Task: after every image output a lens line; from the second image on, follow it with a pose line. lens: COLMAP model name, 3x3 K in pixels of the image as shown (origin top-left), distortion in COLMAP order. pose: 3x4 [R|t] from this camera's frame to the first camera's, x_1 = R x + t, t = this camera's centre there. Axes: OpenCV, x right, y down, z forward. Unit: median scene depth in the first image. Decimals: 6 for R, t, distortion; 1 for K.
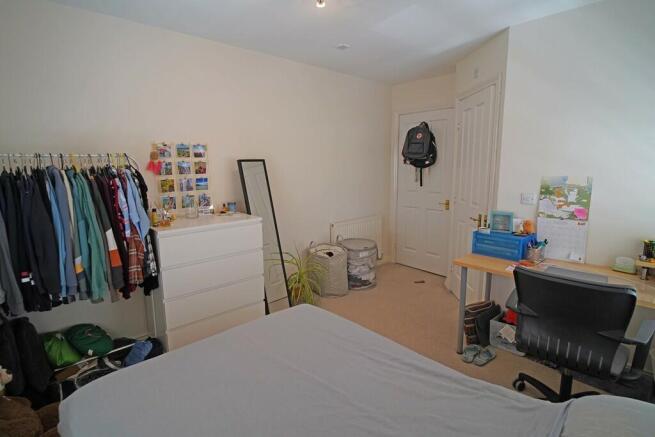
lens RADIAL K [[340.1, 0, 327.5], [0, 340.1, 218.5], [0, 0, 1]] dist [0.002098, 0.000400]
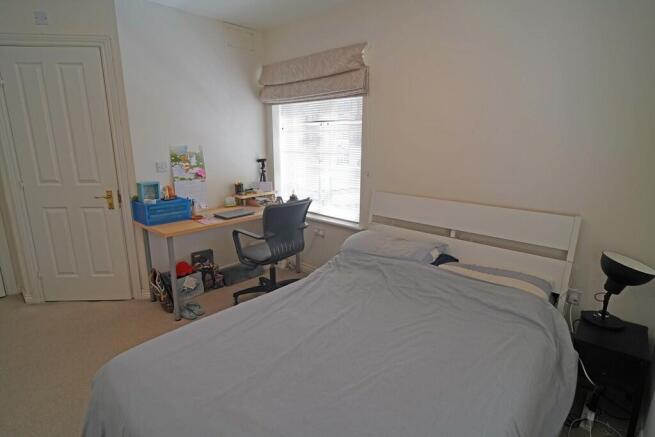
lens RADIAL K [[340.1, 0, 327.5], [0, 340.1, 218.5], [0, 0, 1]] dist [0.002098, 0.000400]
pose [[-0.093653, -0.218791, 0.971267, -0.624204], [0.155448, 0.960377, 0.231326, -0.073362], [-0.983395, 0.172646, -0.055932, 0.586396]]
